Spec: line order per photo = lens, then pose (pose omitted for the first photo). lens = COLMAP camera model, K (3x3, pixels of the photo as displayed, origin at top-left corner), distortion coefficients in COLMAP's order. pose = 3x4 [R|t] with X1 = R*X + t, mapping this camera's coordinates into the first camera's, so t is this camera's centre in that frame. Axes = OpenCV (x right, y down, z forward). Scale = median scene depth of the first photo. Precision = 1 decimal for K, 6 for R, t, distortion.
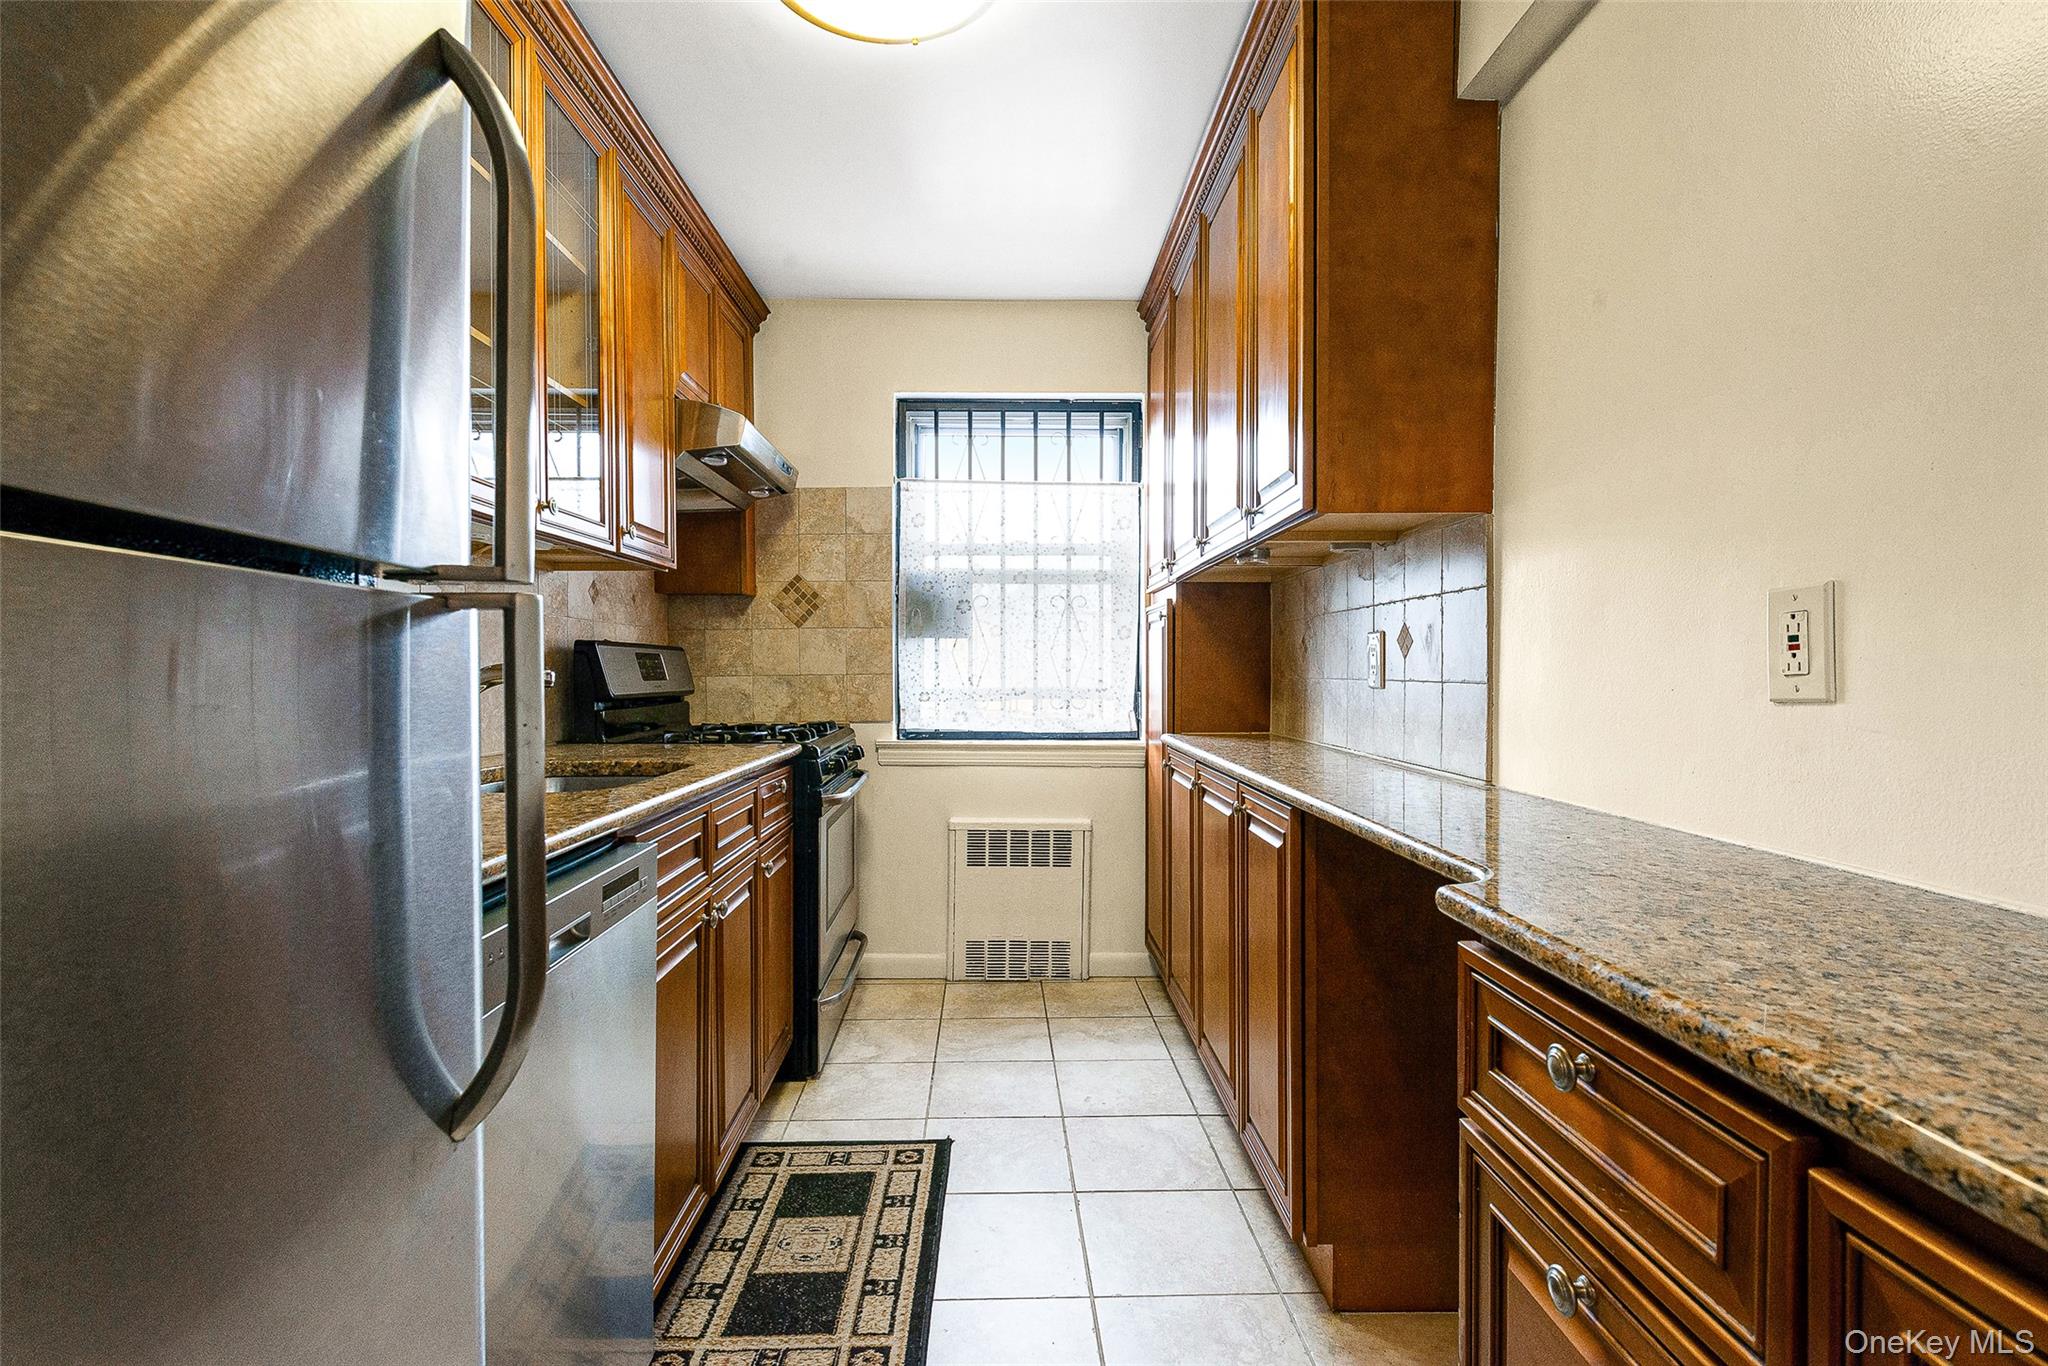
lens RADIAL K [[1004.4, 0, 1046.6], [0, 1004.4, 688.9], [0, 0, 1]] dist [0.019208, -0.012626]
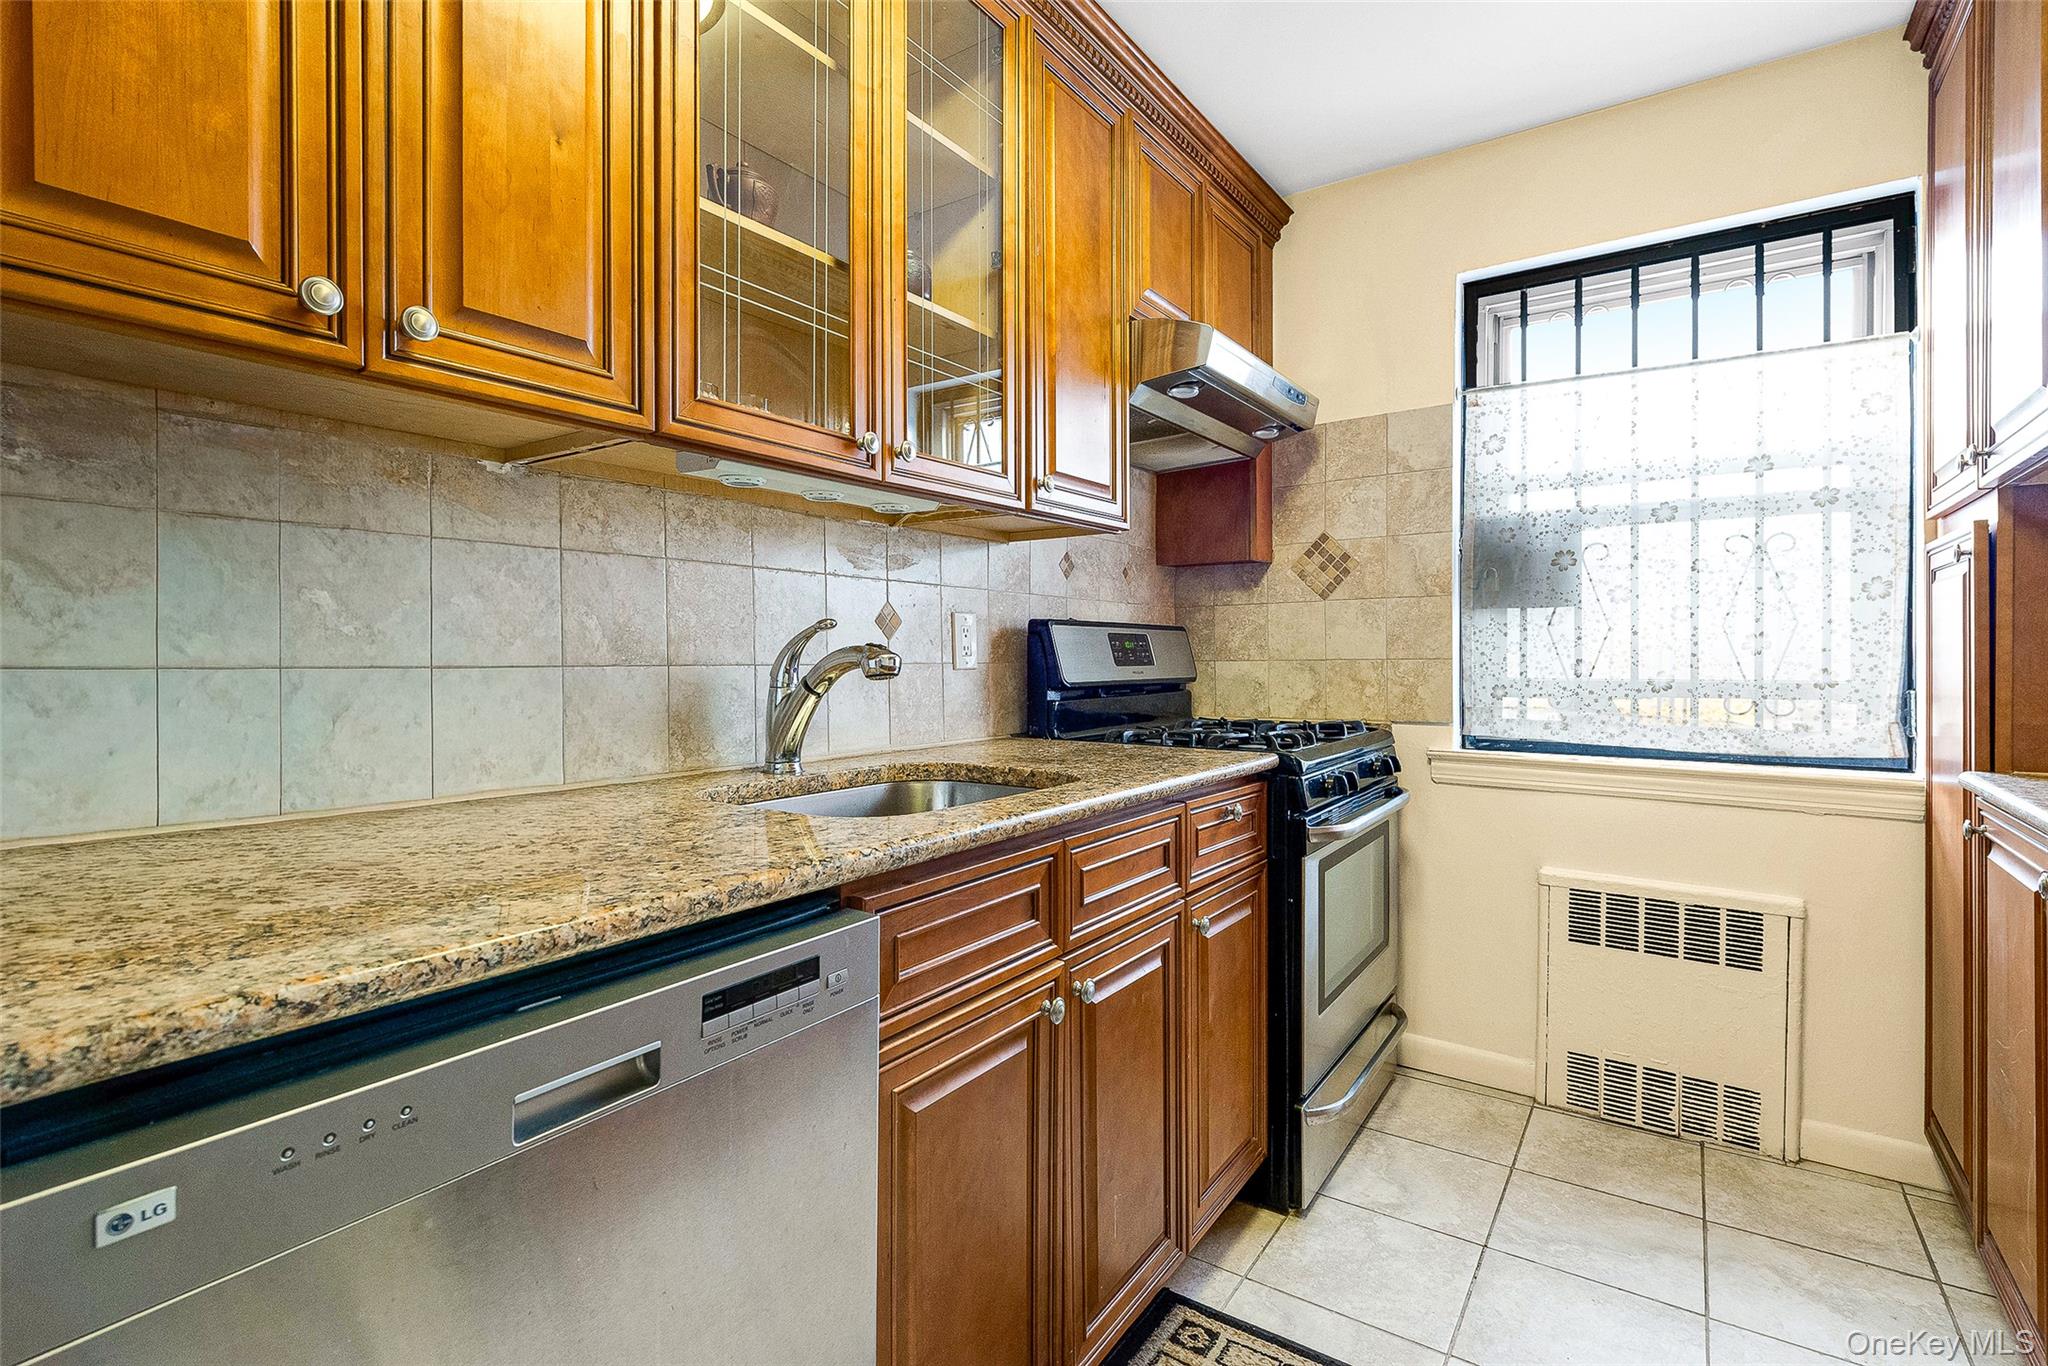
lens RADIAL K [[976.0, 0, 1019.4], [0, 976.0, 654.5], [0, 0, 1]] dist [0.010464, -0.006281]
pose [[0.788440, -0.000433, -0.615112, 0.036171], [-0.010564, 0.999843, -0.014246, -0.004412], [0.615021, 0.017730, 0.788311, 0.249295]]
